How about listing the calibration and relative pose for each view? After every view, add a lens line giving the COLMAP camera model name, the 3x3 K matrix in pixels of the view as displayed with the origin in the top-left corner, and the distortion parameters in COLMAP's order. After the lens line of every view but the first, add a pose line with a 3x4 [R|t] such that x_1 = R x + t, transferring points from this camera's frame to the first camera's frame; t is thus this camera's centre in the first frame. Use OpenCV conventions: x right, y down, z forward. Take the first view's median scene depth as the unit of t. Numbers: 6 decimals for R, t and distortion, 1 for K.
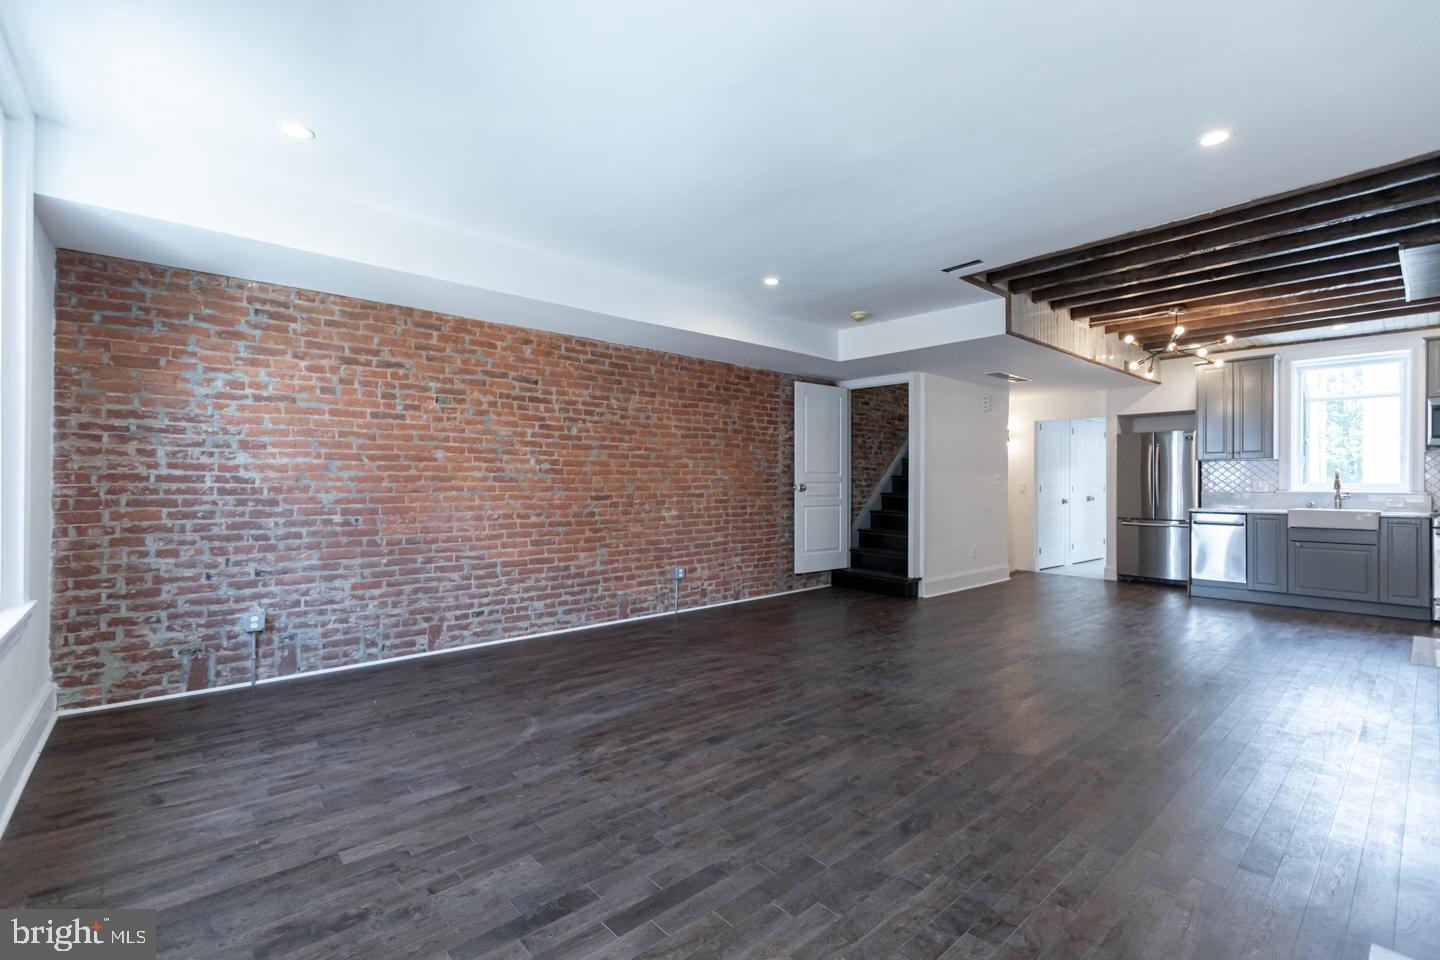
lens RADIAL K [[640.9, 0, 717.4], [0, 640.9, 478.3], [0, 0, 1]] dist [-0.001458, -0.000219]
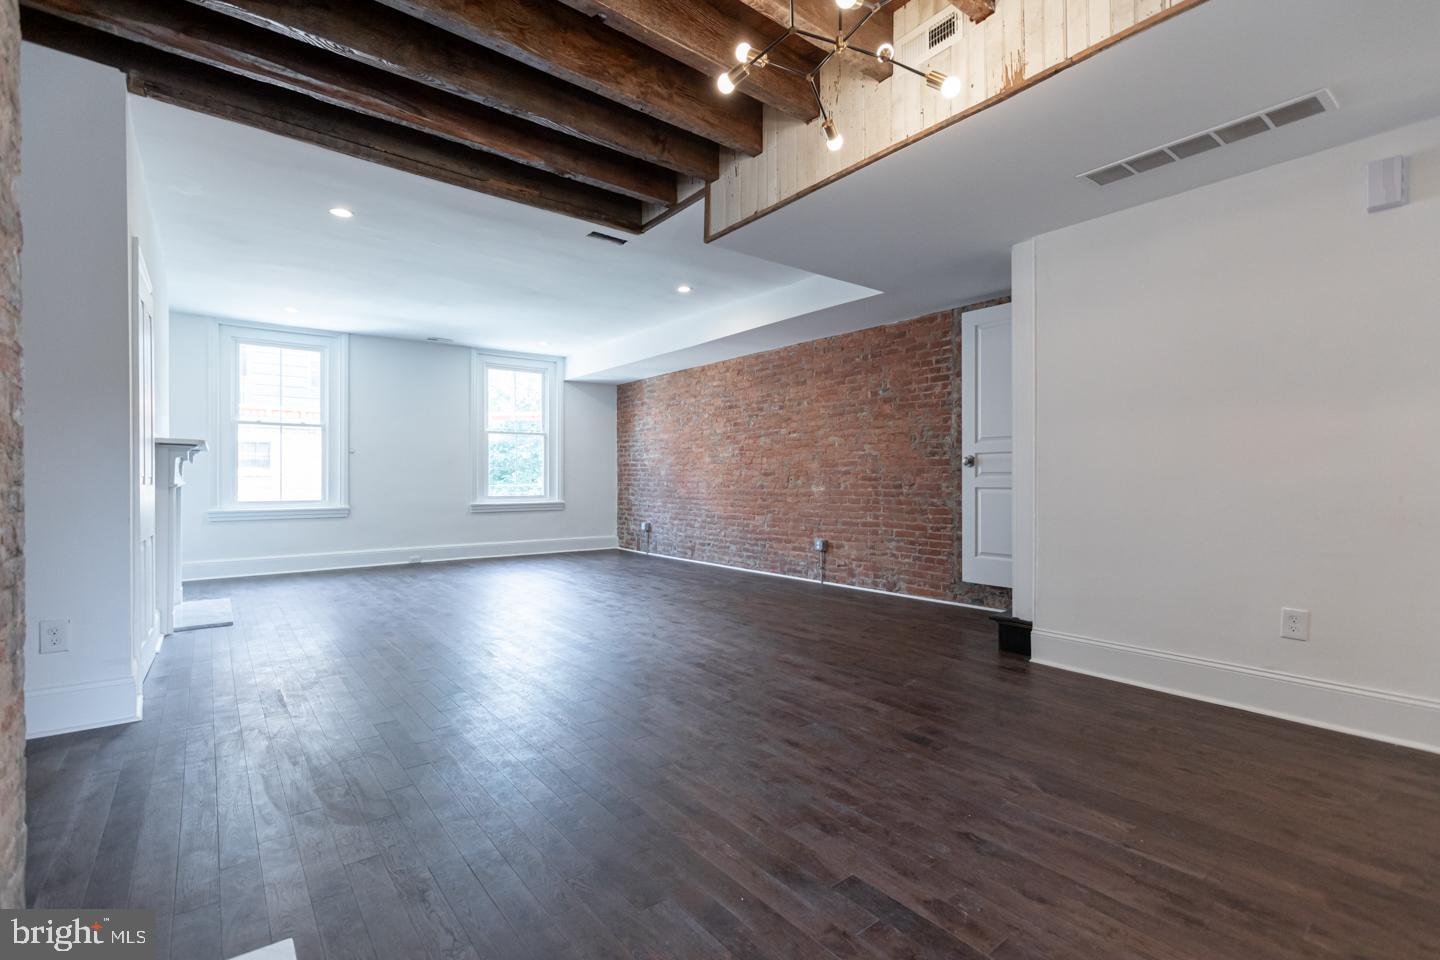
lens RADIAL K [[643.2, 0, 717.6], [0, 643.2, 480.1], [0, 0, 1]] dist [-0.000268, 0.000187]
pose [[-0.057678, -0.002710, -0.998332, 1.043486], [0.007200, 0.999969, -0.003130, 0.043086], [0.998309, -0.007368, -0.057657, 0.922625]]
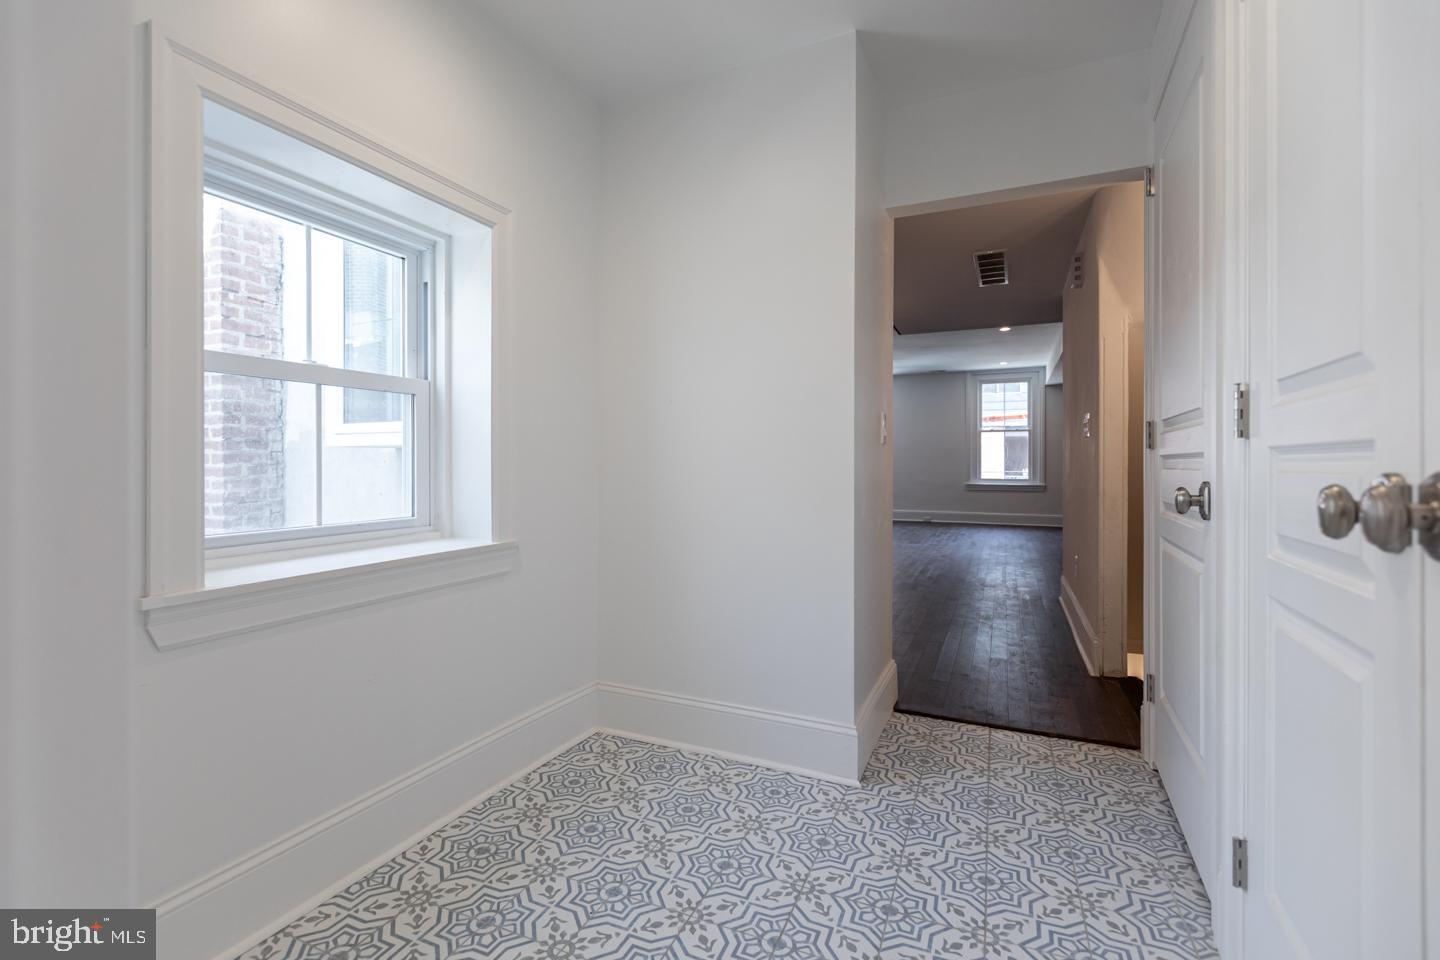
lens RADIAL K [[650.7, 0, 712.7], [0, 650.7, 472.7], [0, 0, 1]] dist [-0.001074, 0.000543]
pose [[-0.911724, 0.001527, -0.410801, 1.195939], [0.000887, 0.999998, 0.001749, 0.049078], [0.410803, 0.001230, -0.911723, 1.817687]]
